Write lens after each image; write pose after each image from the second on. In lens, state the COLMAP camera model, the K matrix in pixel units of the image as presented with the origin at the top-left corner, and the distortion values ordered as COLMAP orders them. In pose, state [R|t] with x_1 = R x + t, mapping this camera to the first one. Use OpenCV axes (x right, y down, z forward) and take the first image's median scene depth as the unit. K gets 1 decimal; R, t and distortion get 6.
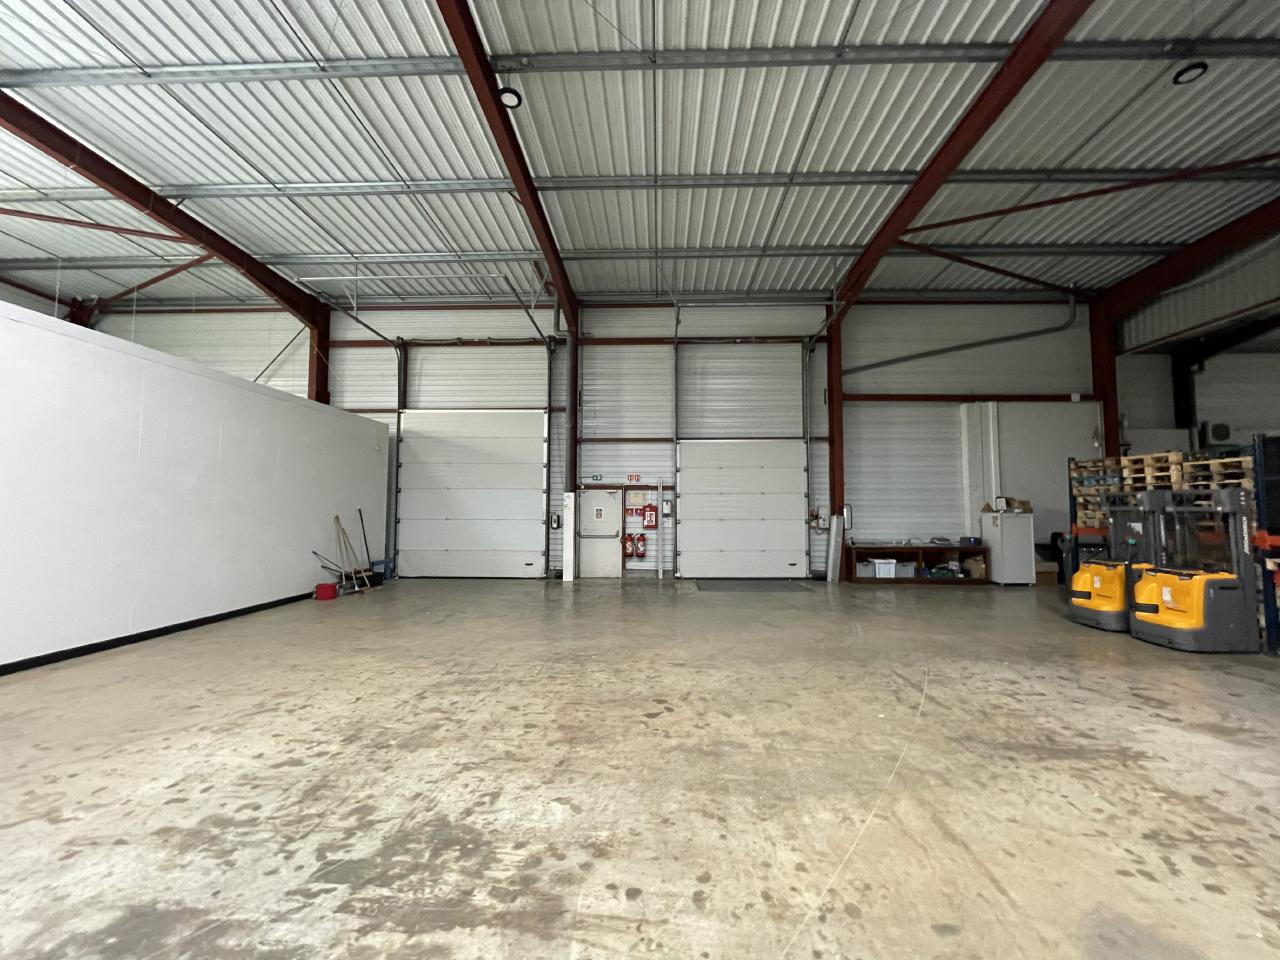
lens RADIAL K [[517.5, 0, 643.7], [0, 517.5, 480.2], [0, 0, 1]] dist [-0.004012, 0.000041]
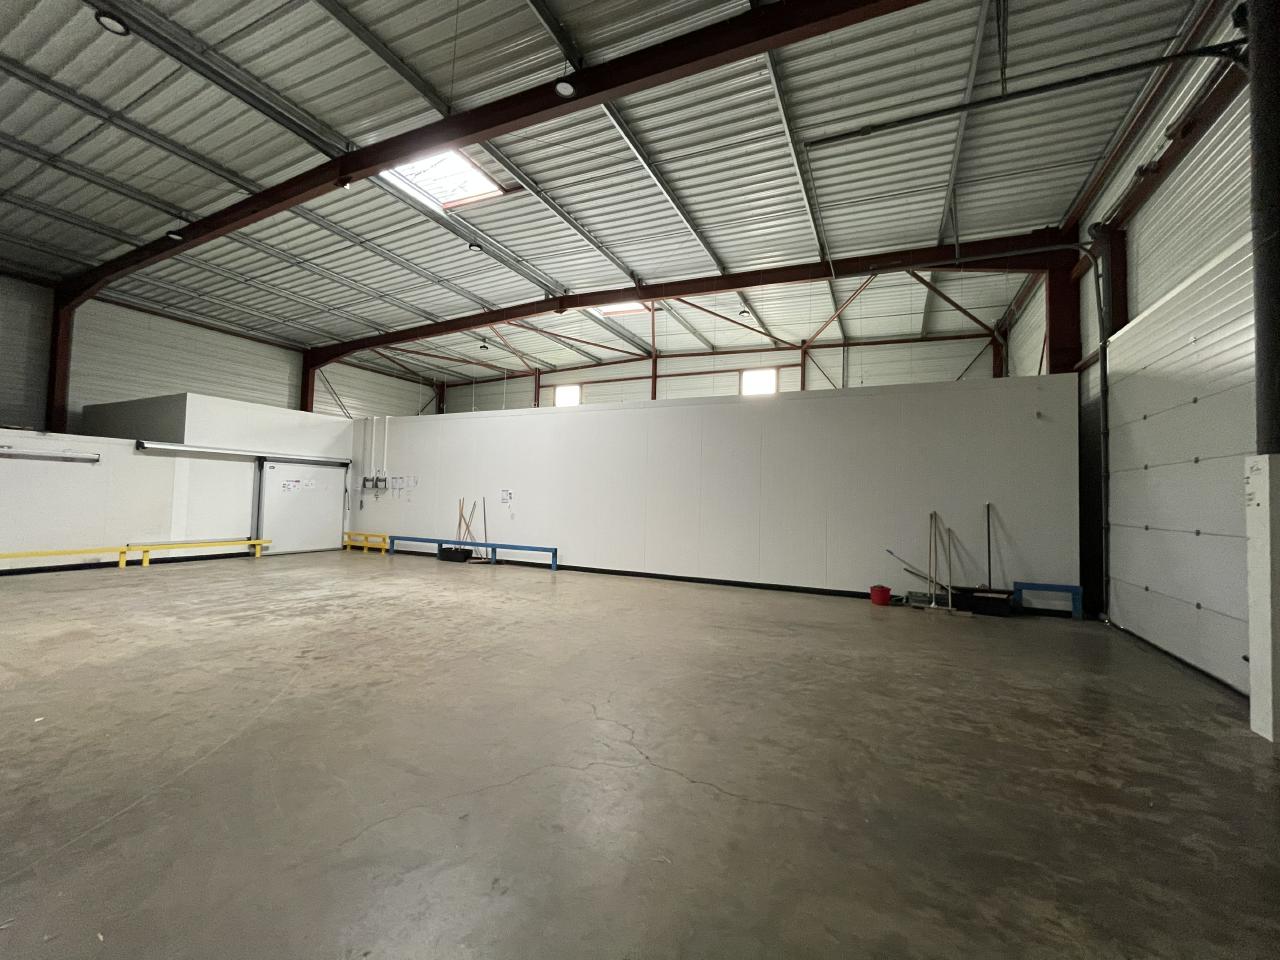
lens RADIAL K [[517.3, 0, 643.8], [0, 517.3, 480.6], [0, 0, 1]] dist [-0.002647, -0.000438]
pose [[-0.400240, -0.047021, -0.915203, 0.434623], [0.027619, 0.997610, -0.063334, 0.072472], [0.915994, -0.050626, -0.397984, 1.152413]]
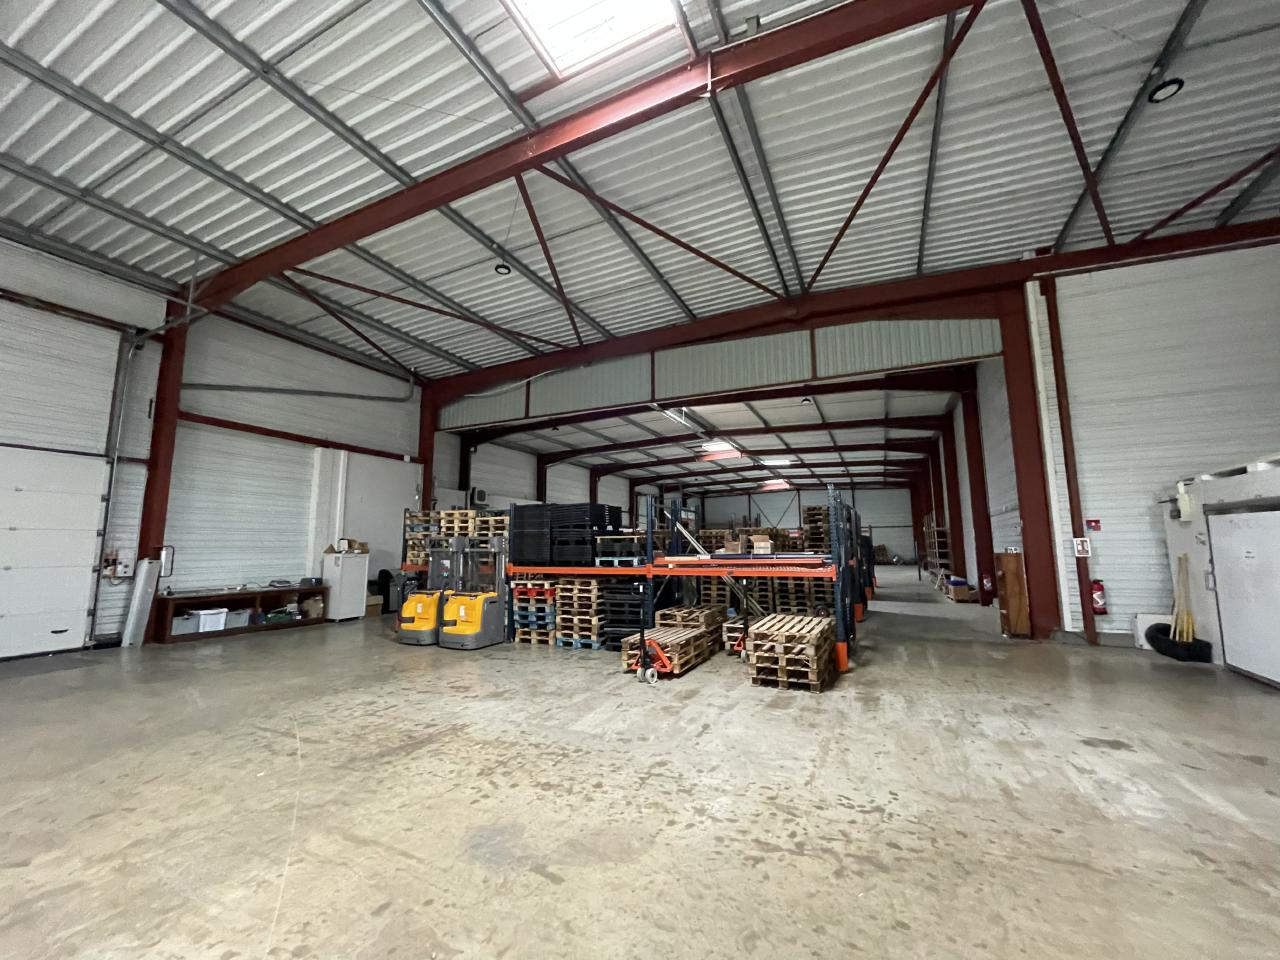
lens RADIAL K [[517.5, 0, 643.7], [0, 517.5, 480.2], [0, 0, 1]] dist [-0.004012, 0.000041]
pose [[0.390059, 0.114410, 0.913654, -0.097594], [-0.045692, 0.993433, -0.104893, -0.006901], [-0.919656, -0.000832, 0.392725, -0.009588]]
